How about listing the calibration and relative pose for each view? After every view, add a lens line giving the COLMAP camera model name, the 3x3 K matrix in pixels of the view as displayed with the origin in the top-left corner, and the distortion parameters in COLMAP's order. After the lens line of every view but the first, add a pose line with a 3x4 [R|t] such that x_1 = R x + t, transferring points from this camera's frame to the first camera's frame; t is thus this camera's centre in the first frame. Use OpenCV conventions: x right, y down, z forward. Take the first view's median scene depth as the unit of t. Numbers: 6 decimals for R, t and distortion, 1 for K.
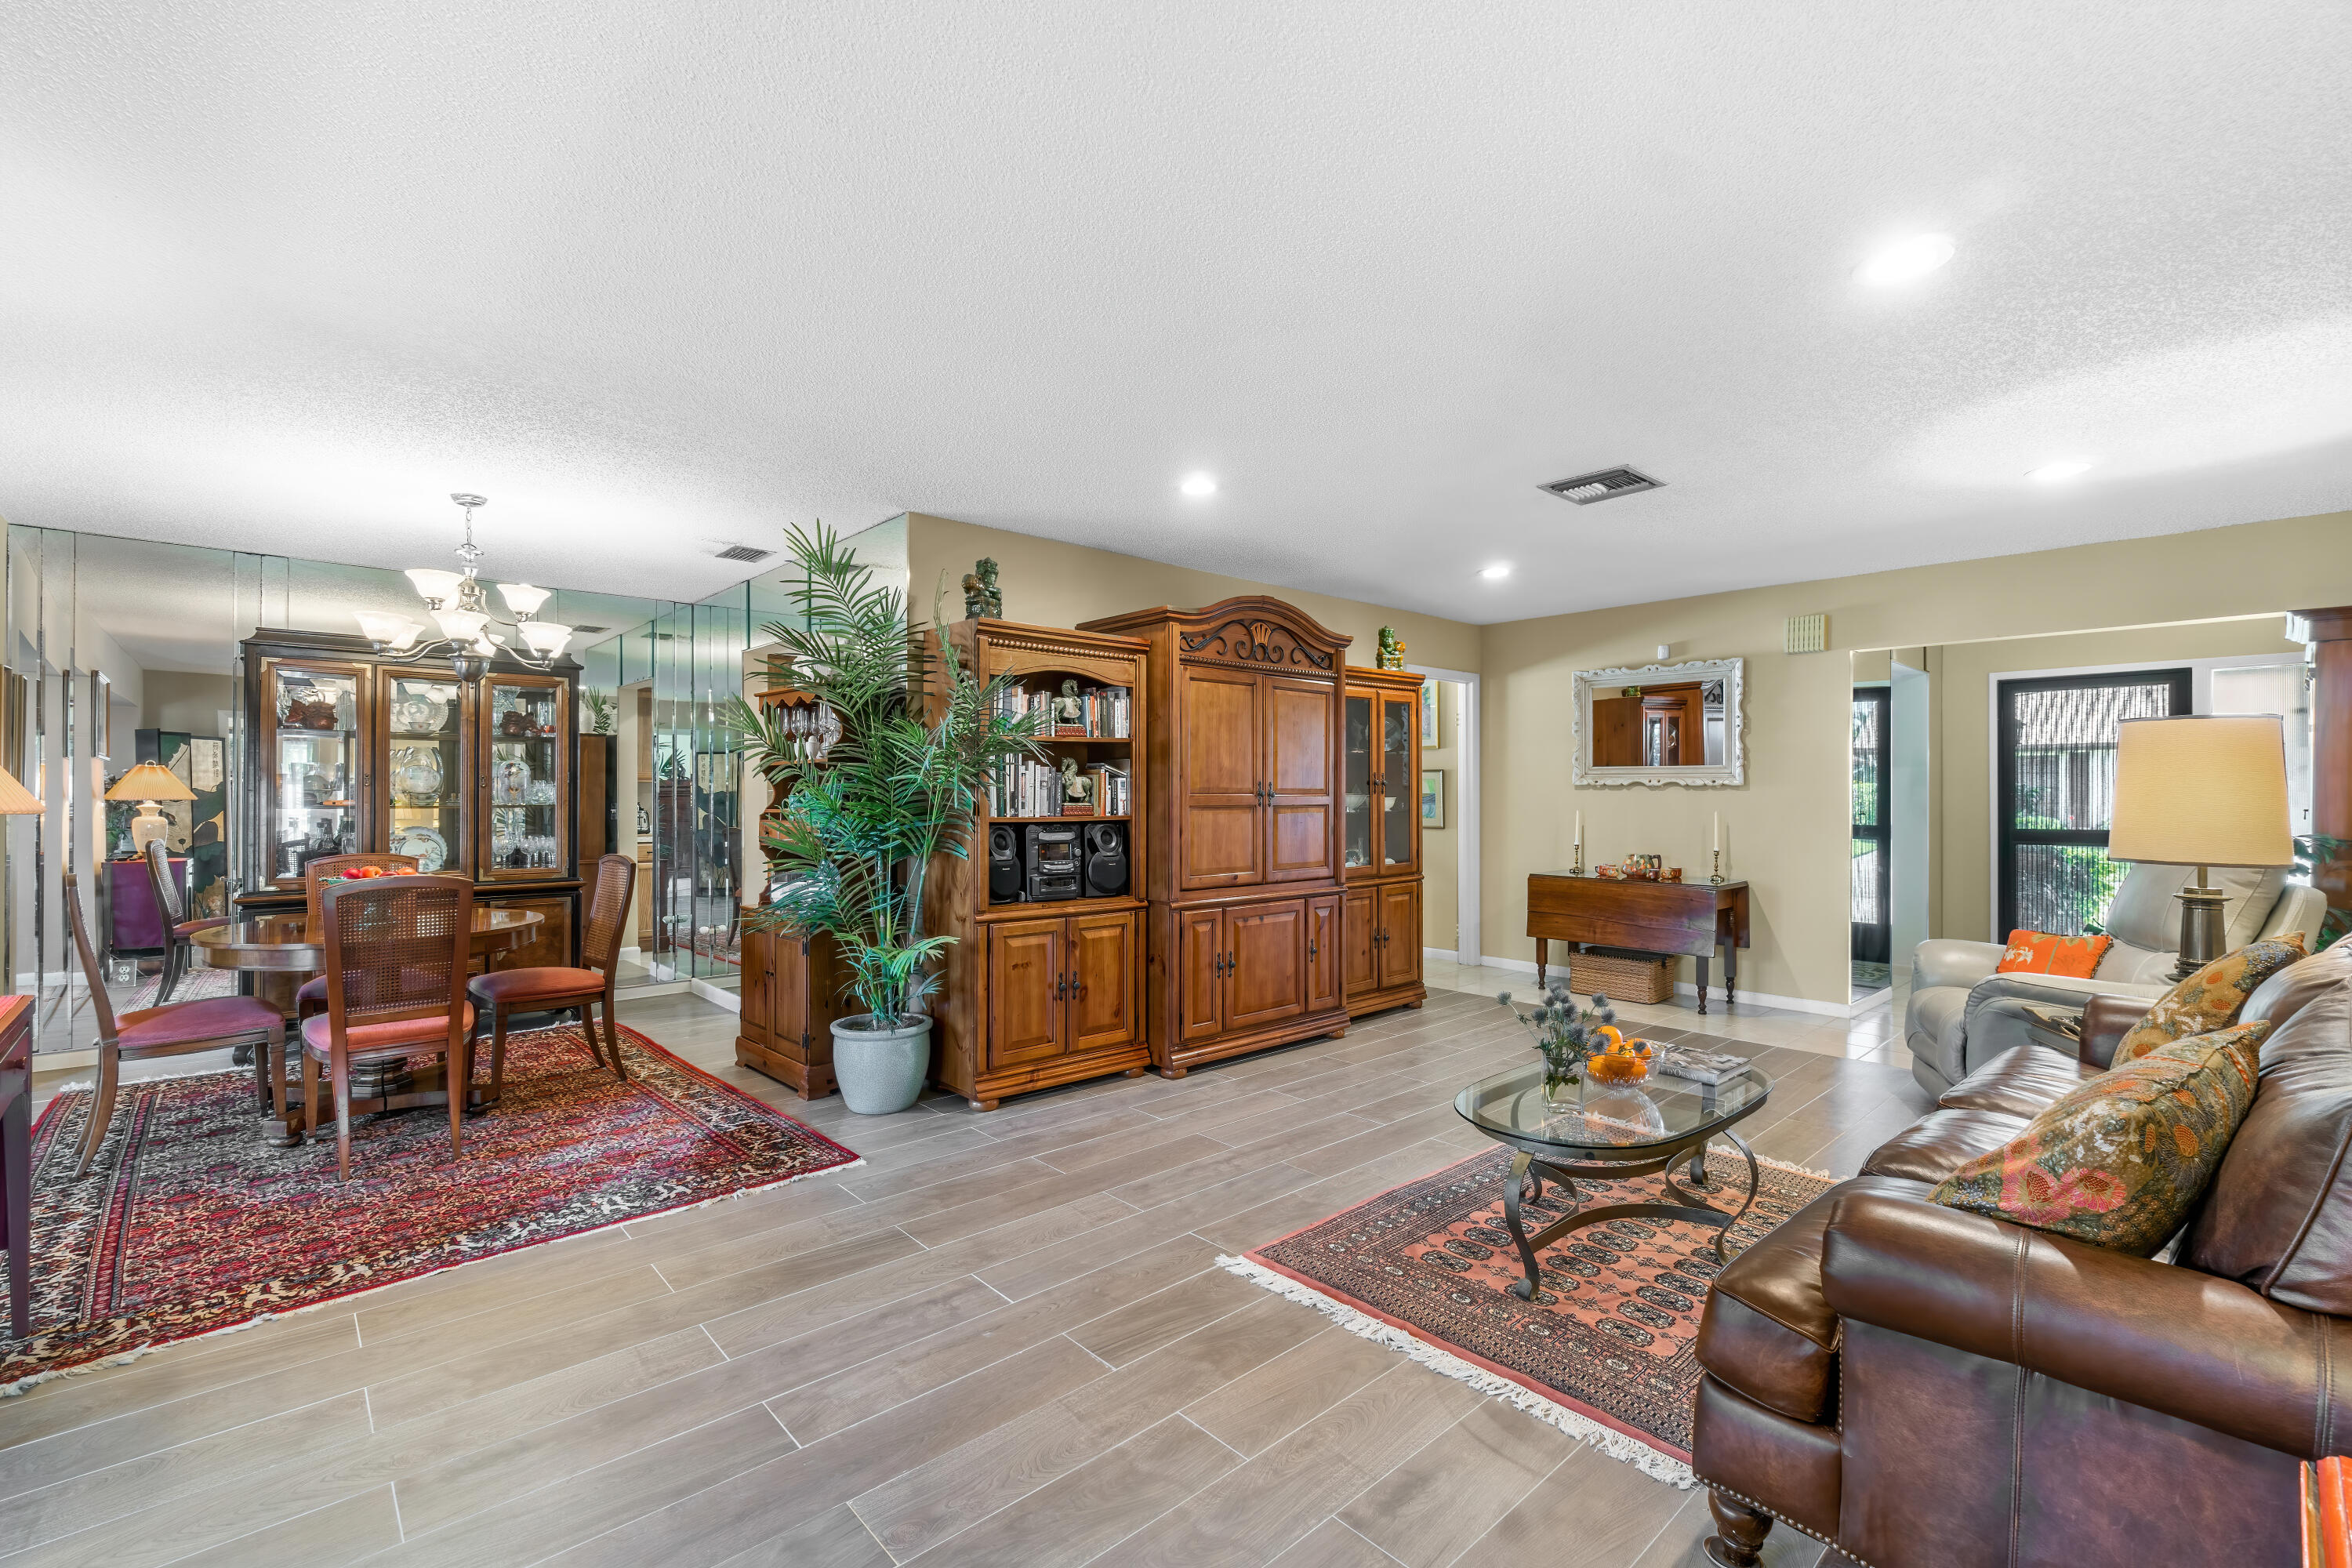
lens RADIAL K [[1014.2, 0, 1173.5], [0, 1014.2, 787.0], [0, 0, 1]] dist [0.000293, -0.000037]
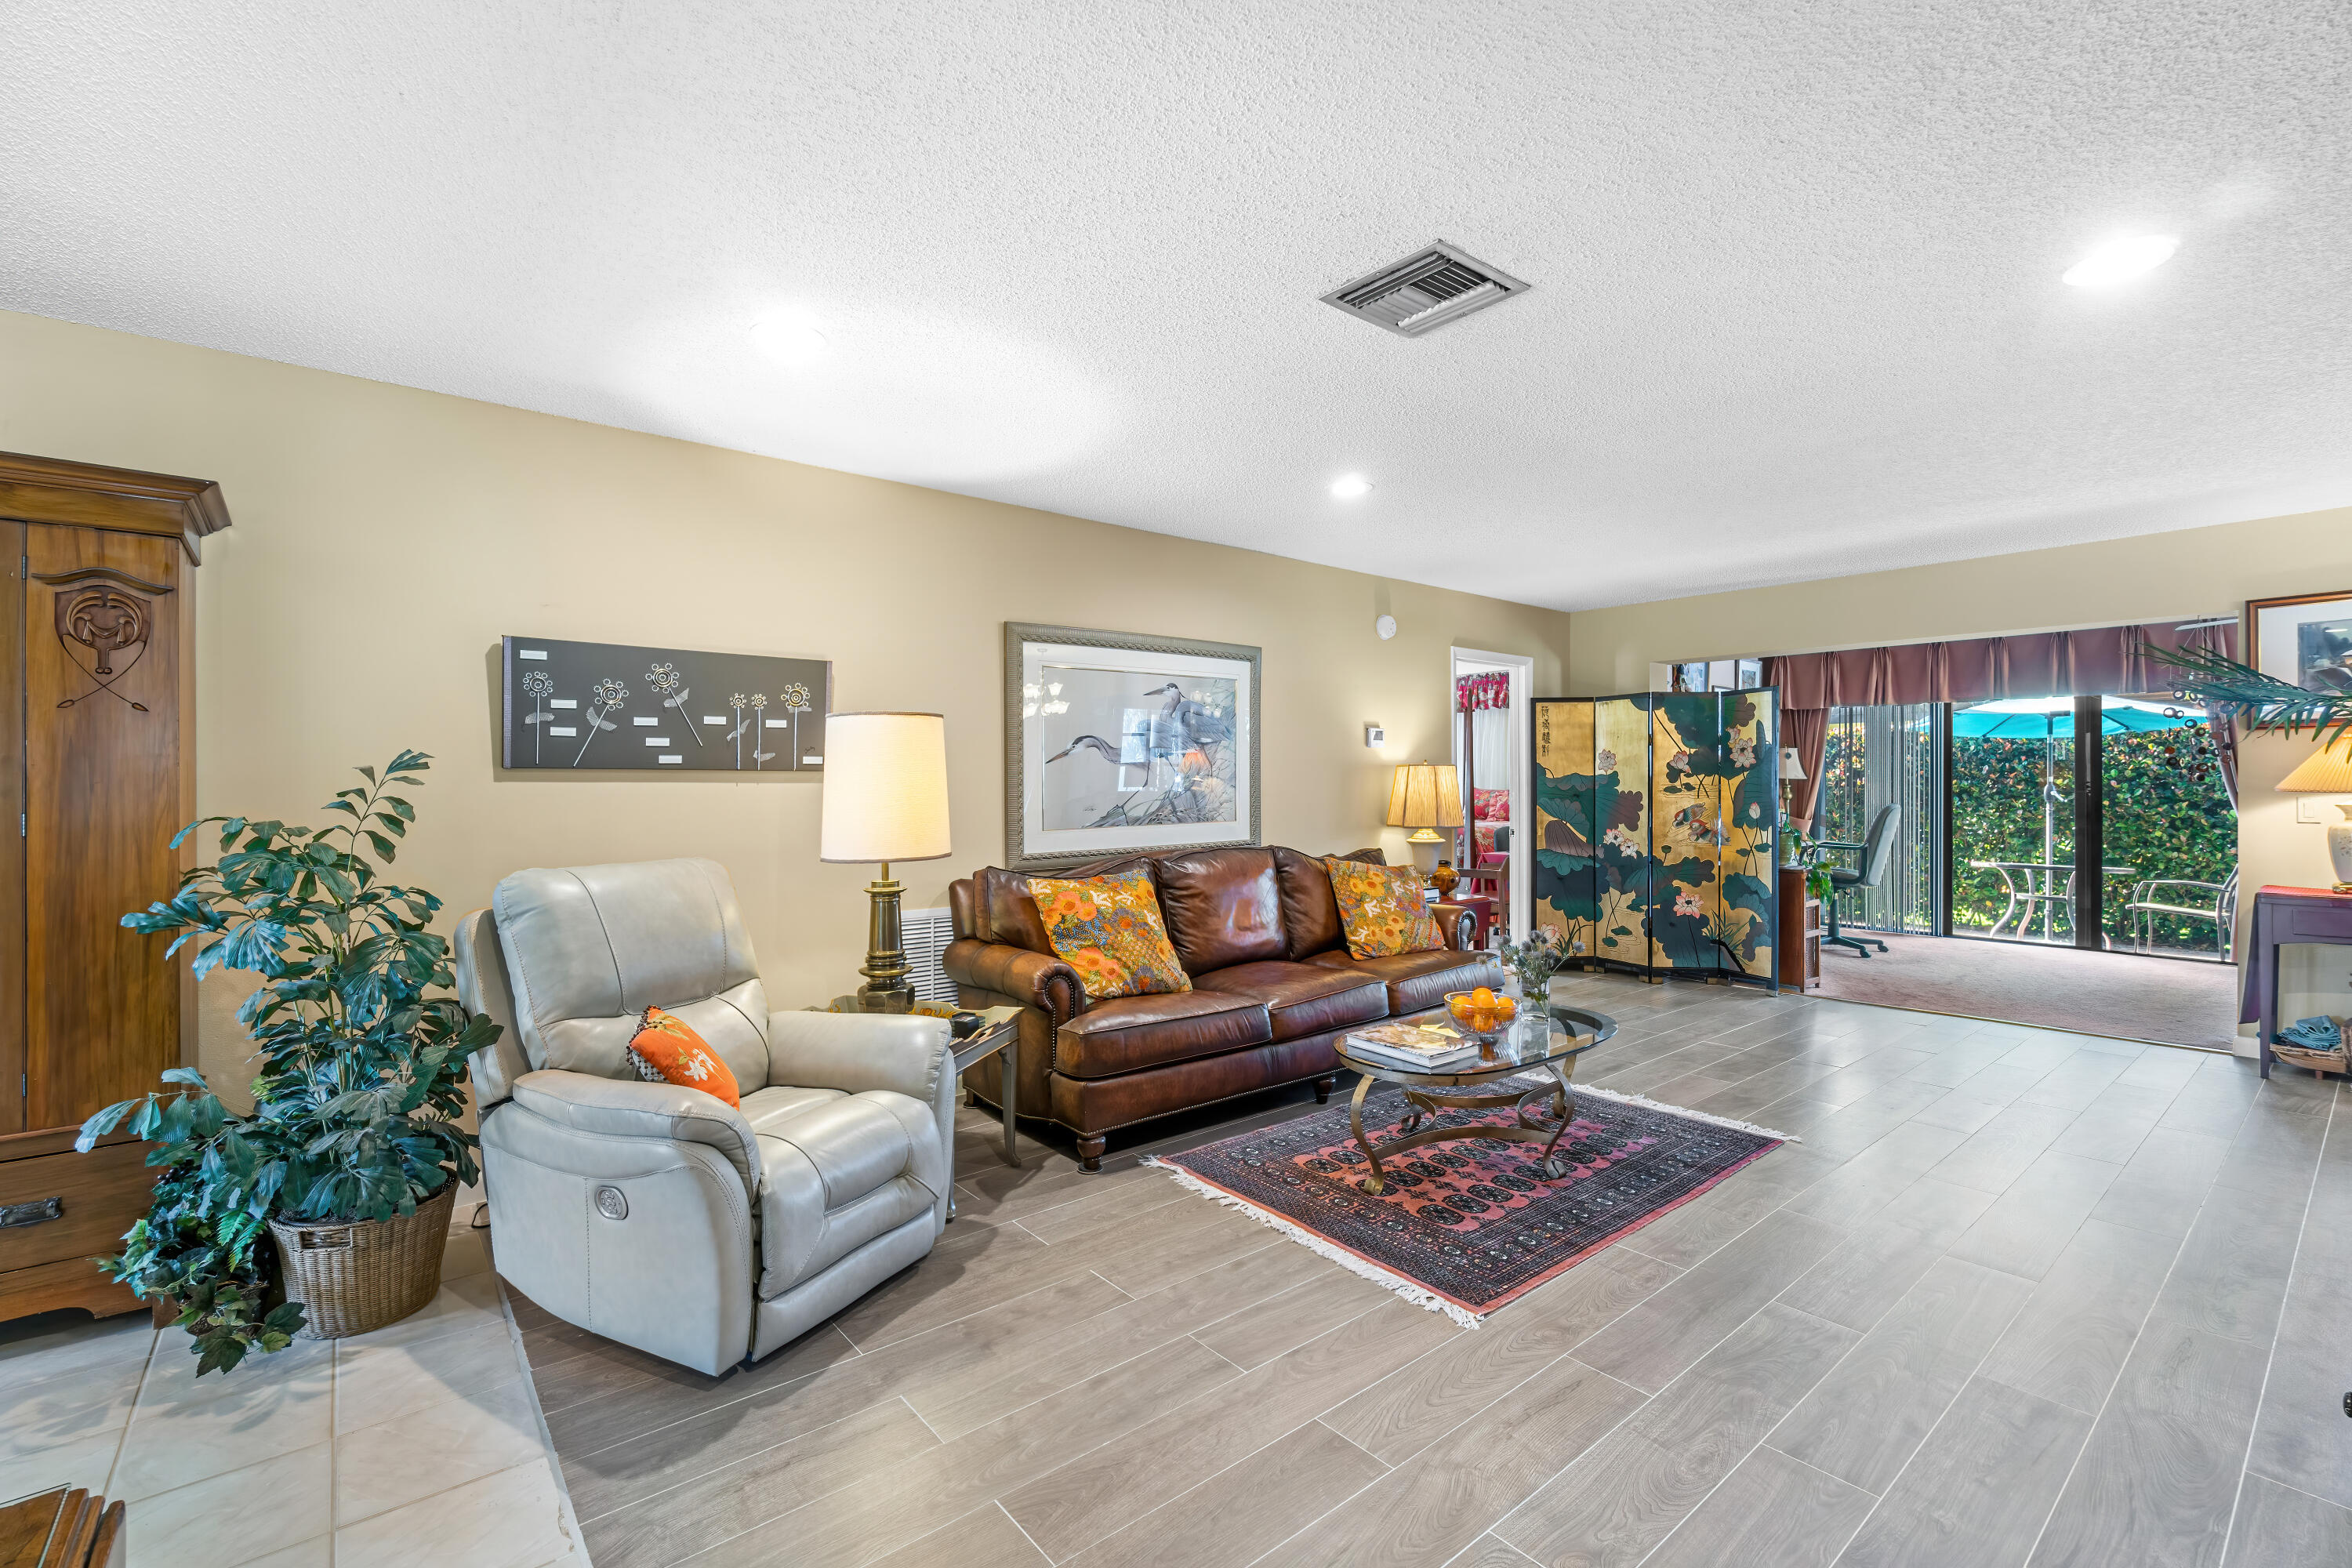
lens RADIAL K [[1022.4, 0, 1176.0], [0, 1022.4, 784.0], [0, 0, 1]] dist [-0.000291, 0.000224]
pose [[-0.999062, 0.002913, 0.043194, 0.462870], [0.002826, 0.999994, -0.002093, 0.003067], [-0.043200, -0.001969, -0.999065, 1.378121]]
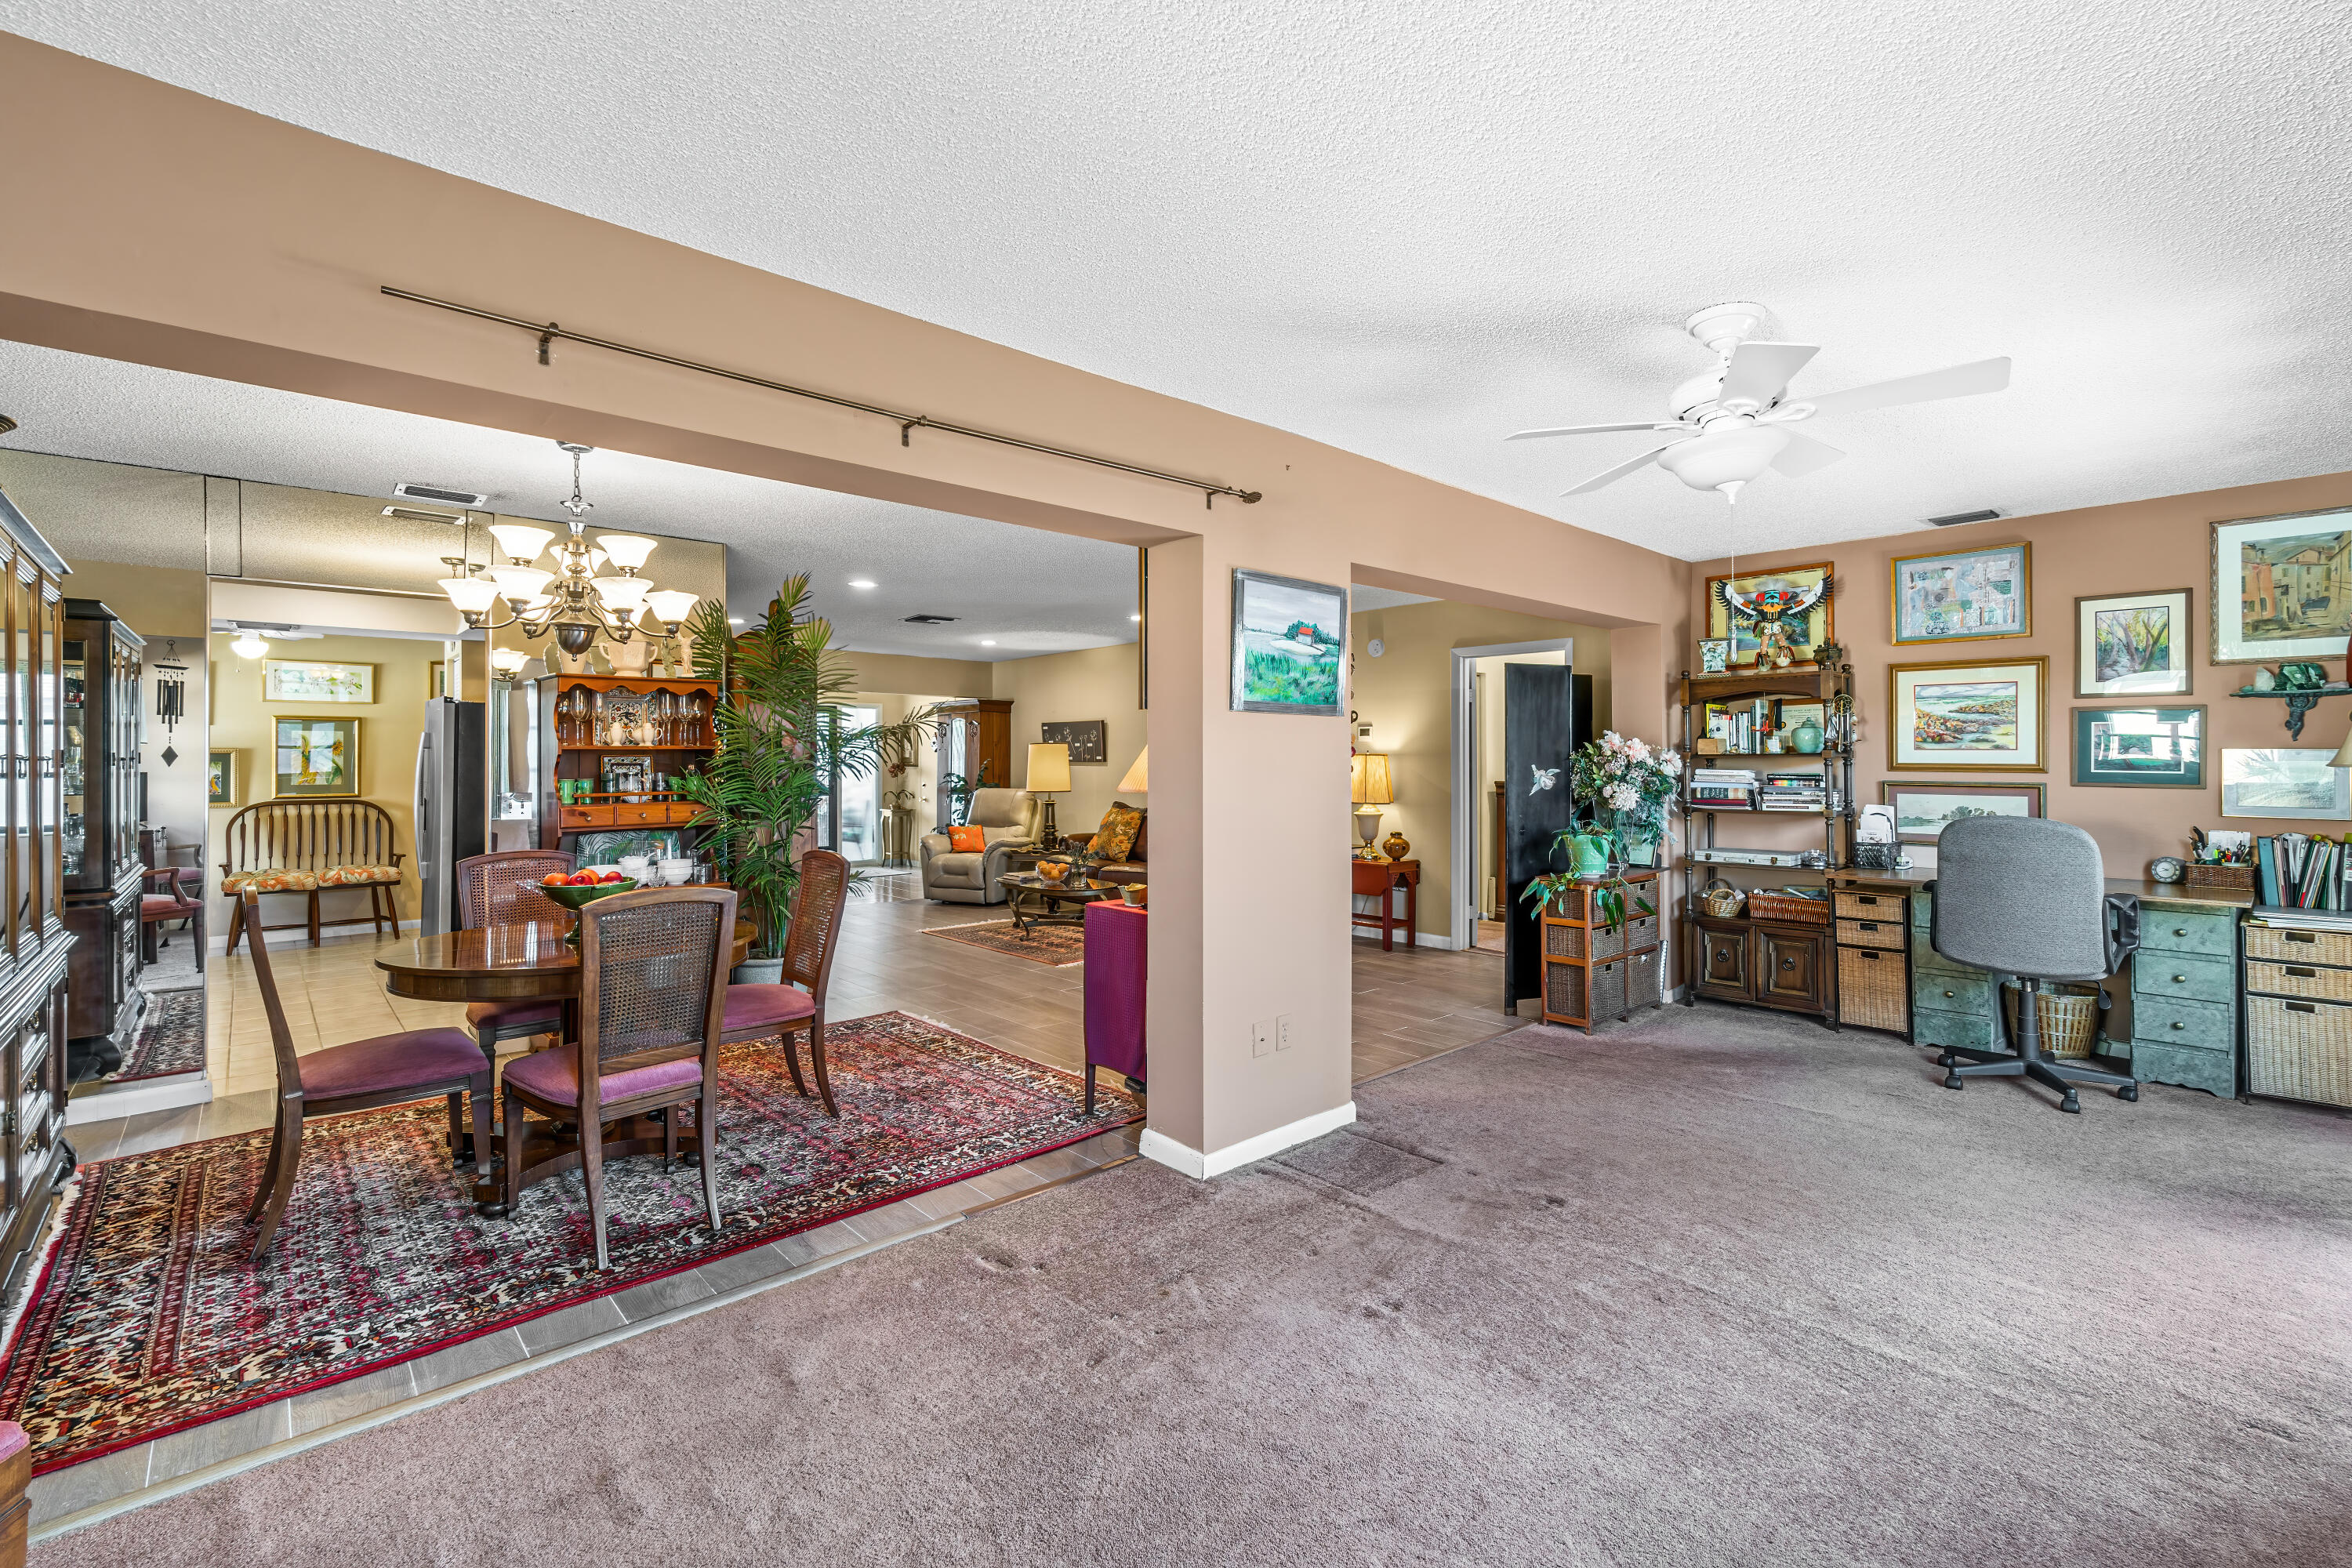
lens RADIAL K [[1027.9, 0, 1180.0], [0, 1027.9, 753.2], [0, 0, 1]] dist [-0.000797, -0.000046]
pose [[-0.006952, 0.009729, 0.999929, -1.375287], [-0.002197, 0.999950, -0.009745, -0.007117], [-0.999973, -0.002265, -0.006930, 0.432218]]
